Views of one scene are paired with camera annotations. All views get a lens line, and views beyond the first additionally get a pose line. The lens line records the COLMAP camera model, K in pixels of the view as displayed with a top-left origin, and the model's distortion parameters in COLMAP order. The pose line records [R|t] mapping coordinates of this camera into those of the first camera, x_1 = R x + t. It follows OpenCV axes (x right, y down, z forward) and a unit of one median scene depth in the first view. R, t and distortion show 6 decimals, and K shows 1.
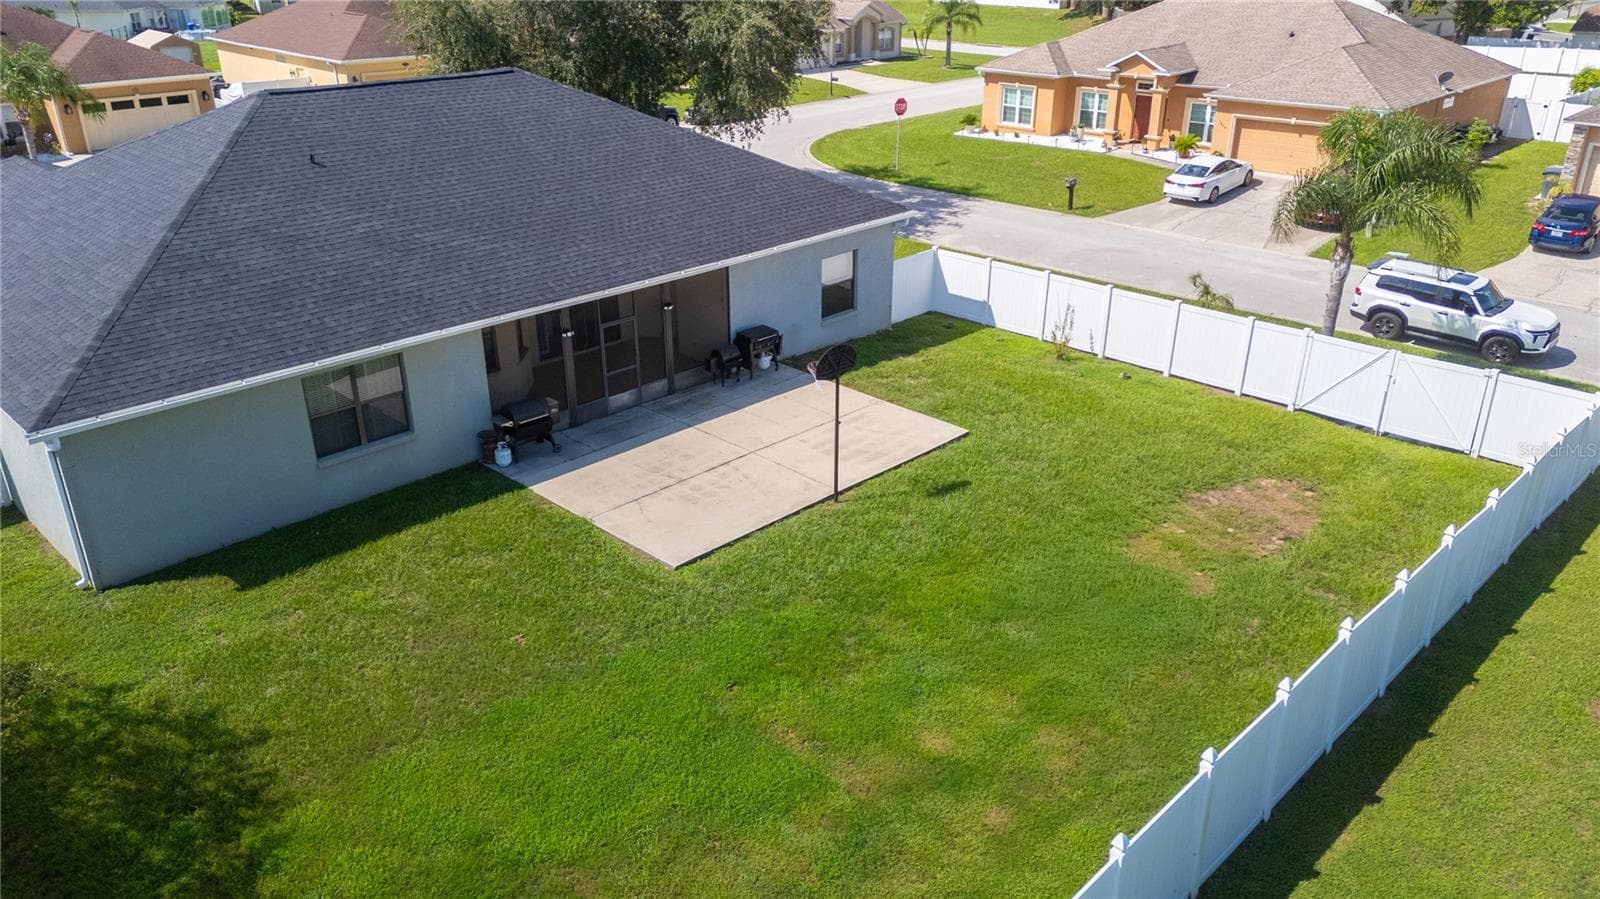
lens RADIAL K [[1176.4, 0, 800.7], [0, 1176.4, 454.6], [0, 0, 1]] dist [0.081967, -0.082535]
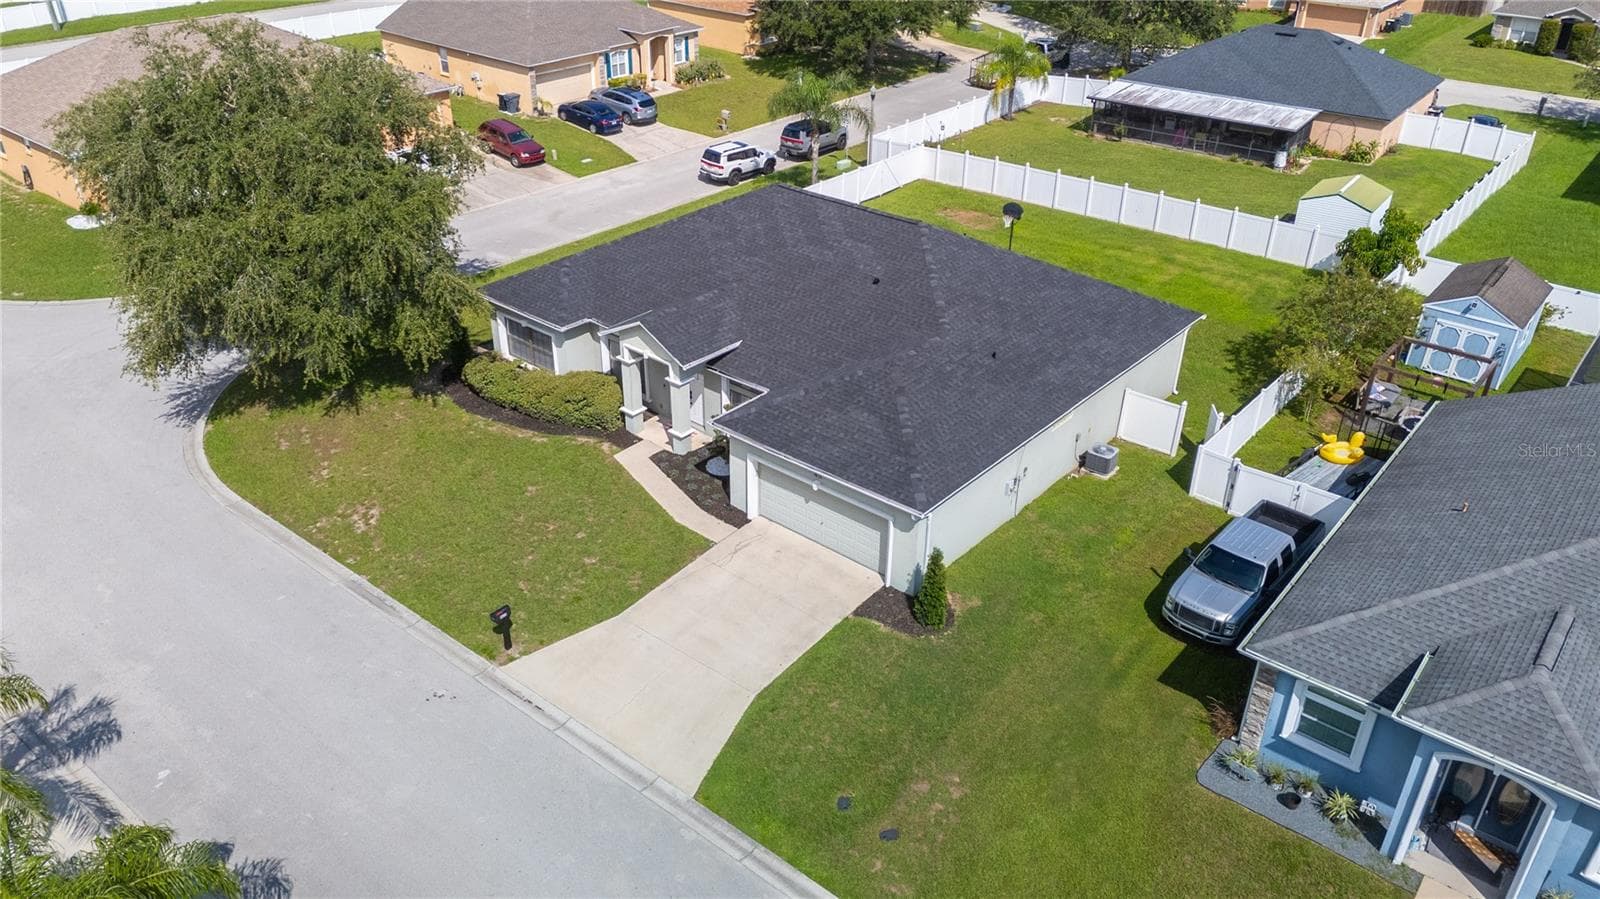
lens RADIAL K [[1190.0, 0, 792.9], [0, 1190.0, 457.7], [0, 0, 1]] dist [0.084596, -0.099809]
pose [[-0.071528, -0.503869, 0.860814, -2.076712], [0.400389, 0.775935, 0.487456, -0.956488], [-0.913549, 0.379527, 0.146242, 1.129000]]
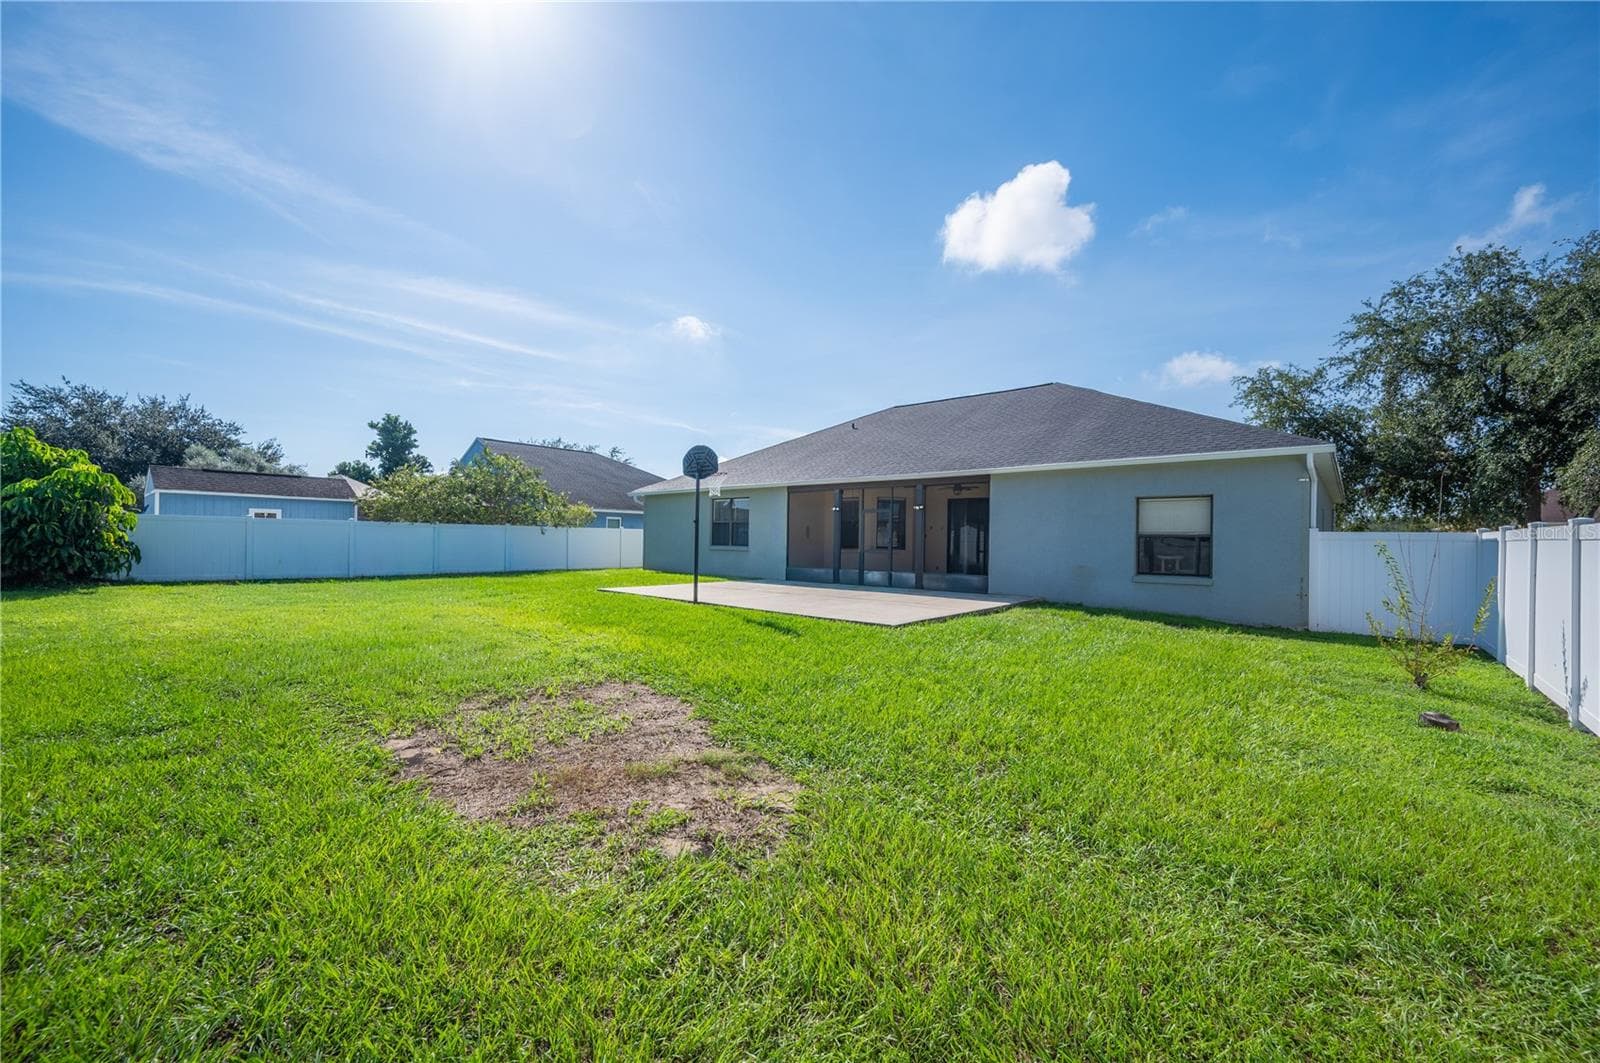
lens RADIAL K [[638.9, 0, 800.0], [0, 638.9, 531.5], [0, 0, 1]] dist [-0.013834, -0.000218]
pose [[0.051530, -0.017474, -0.998519, 0.562087], [-0.428371, 0.902807, -0.037906, -0.034709], [0.902132, 0.429690, 0.039036, 0.981291]]
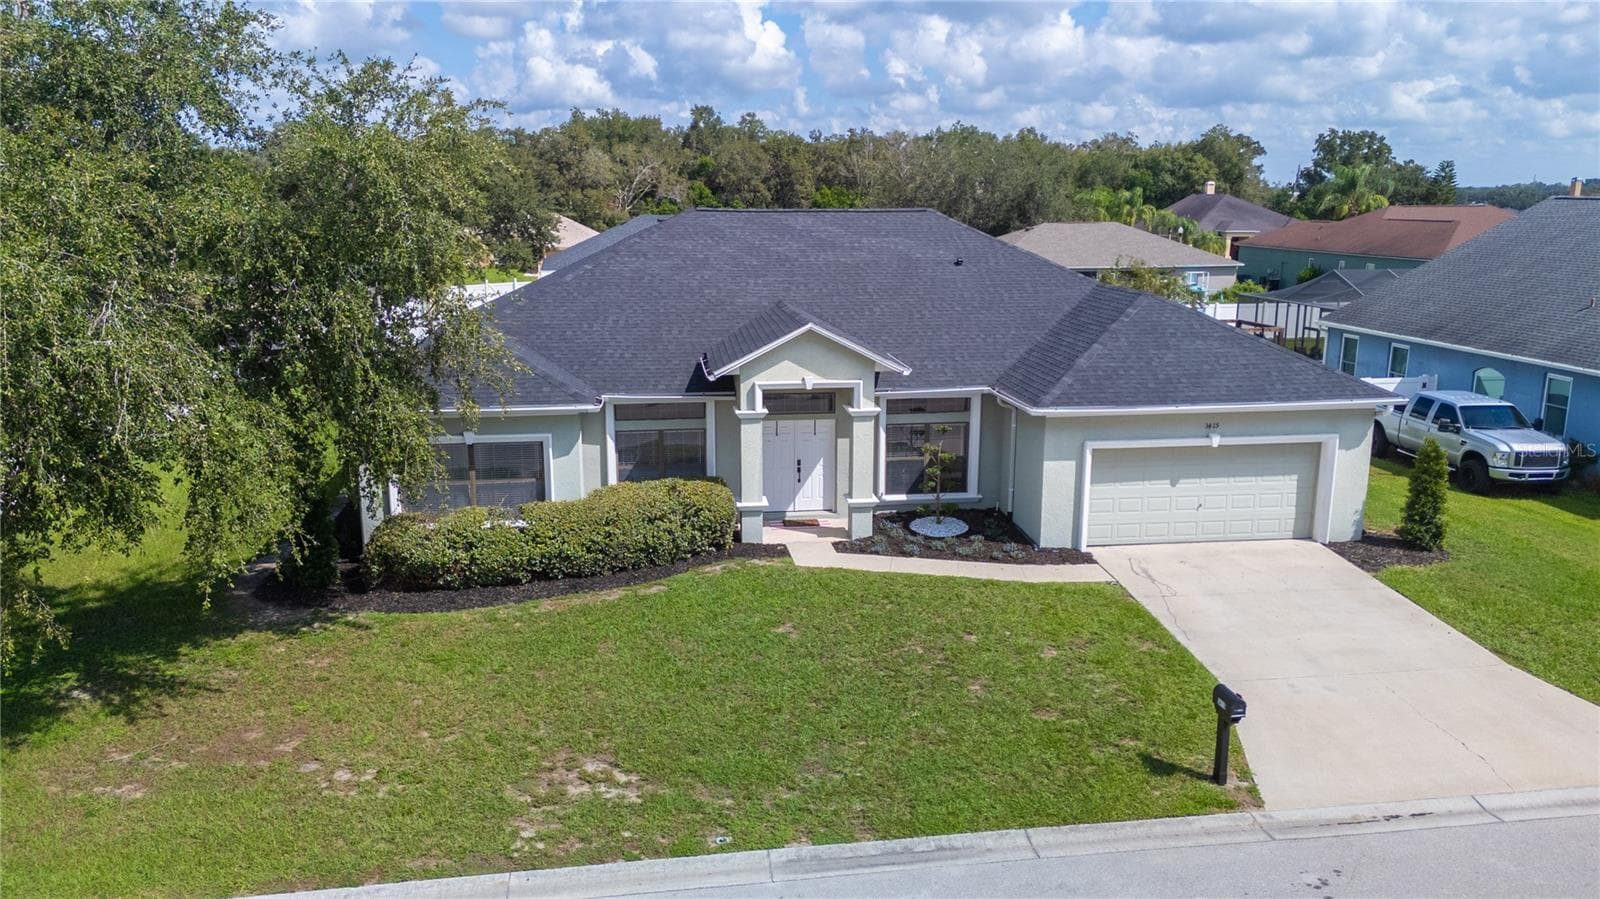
lens RADIAL K [[1176.4, 0, 800.7], [0, 1176.4, 454.6], [0, 0, 1]] dist [0.081967, -0.082535]
pose [[-0.794687, -0.133606, 0.592134, -1.196929], [0.248908, 0.817975, 0.518616, -0.825109], [-0.553641, 0.559524, -0.616778, 2.135103]]
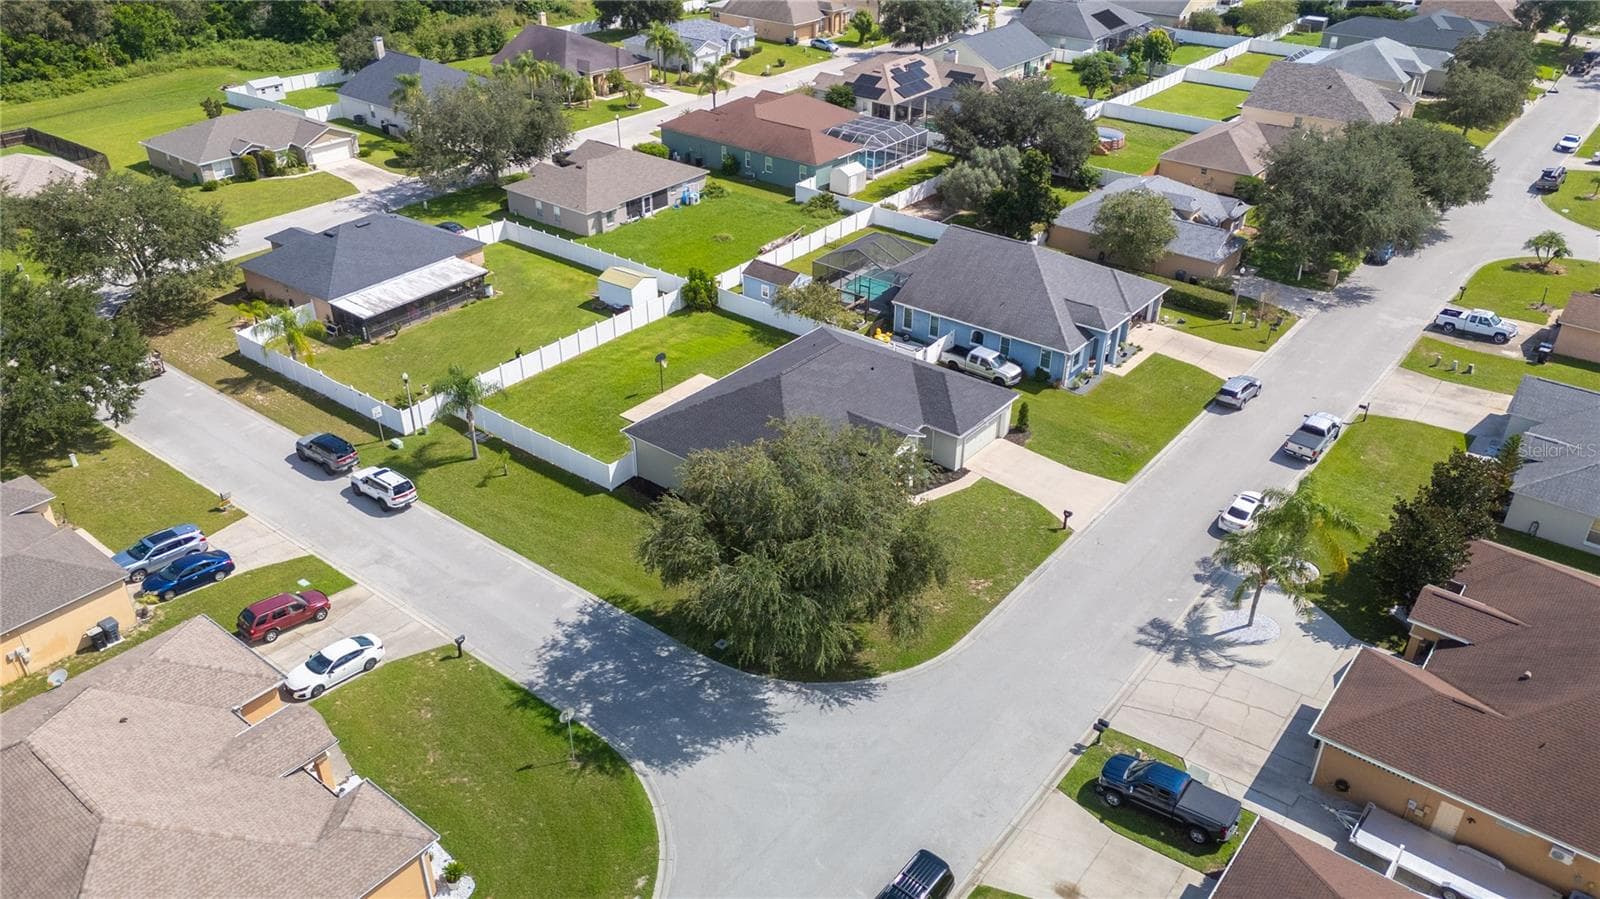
lens RADIAL K [[1176.4, 0, 800.7], [0, 1176.4, 454.6], [0, 0, 1]] dist [0.081967, -0.082535]
pose [[-0.995666, 0.043884, -0.081999, -0.096245], [-0.042355, 0.570989, 0.819865, -2.845681], [0.082799, 0.819784, -0.566655, 3.205168]]
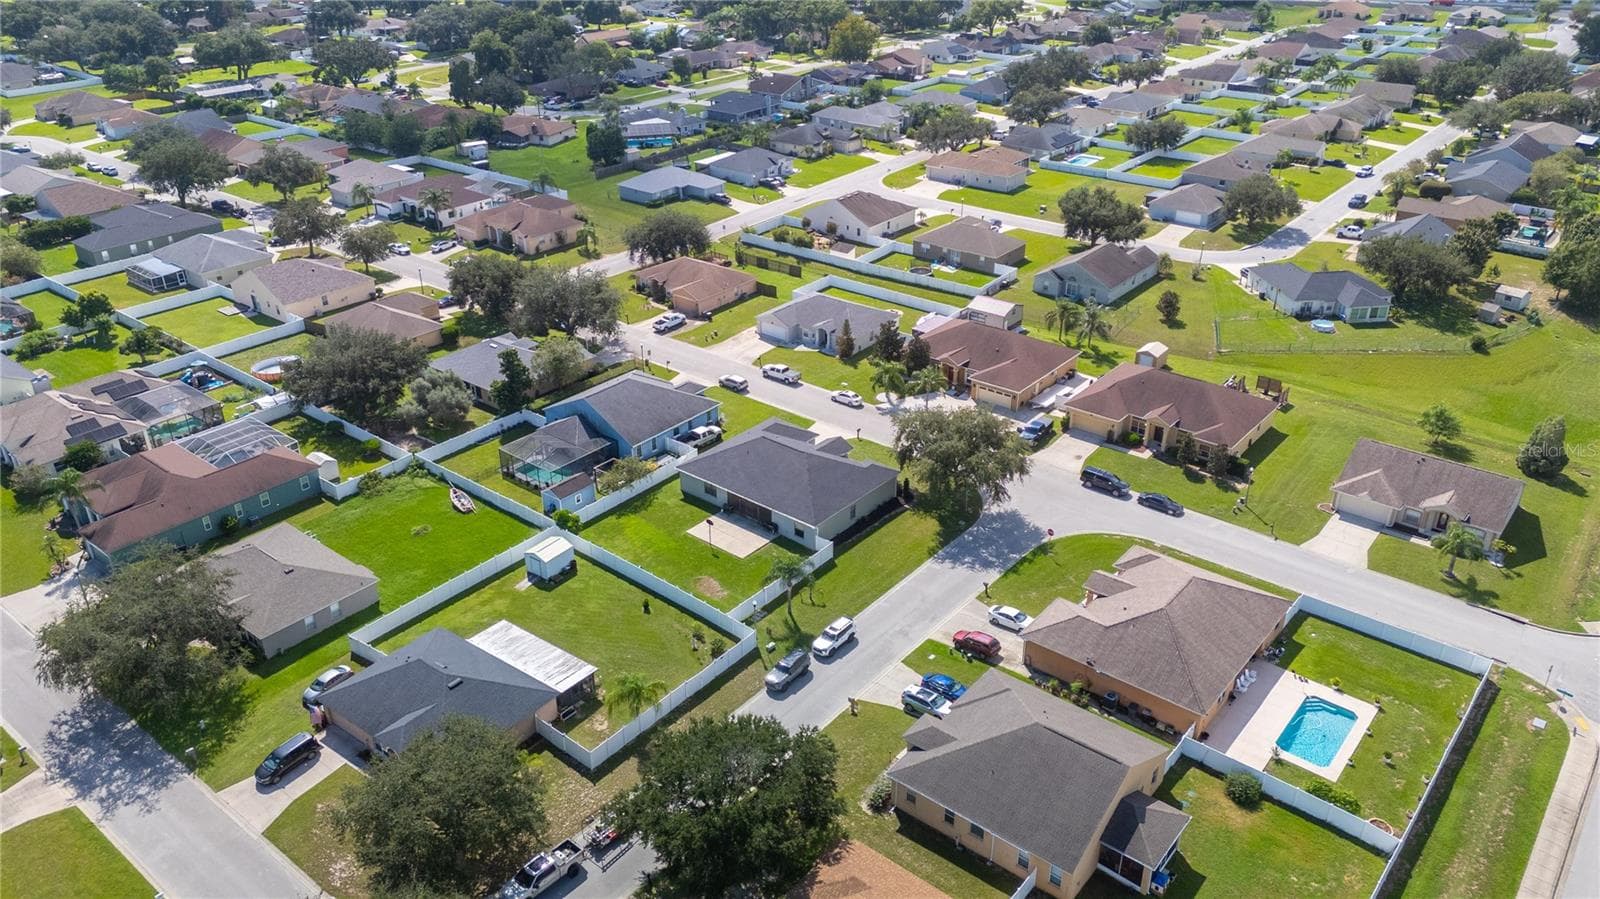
lens RADIAL K [[1149.6, 0, 791.3], [0, 1149.6, 493.5], [0, 0, 1]] dist [0.081149, -0.079764]
pose [[0.072267, 0.496740, -0.864886, 4.435355], [-0.406458, 0.806547, 0.429271, -2.530579], [0.910807, 0.320517, 0.260190, -0.141634]]
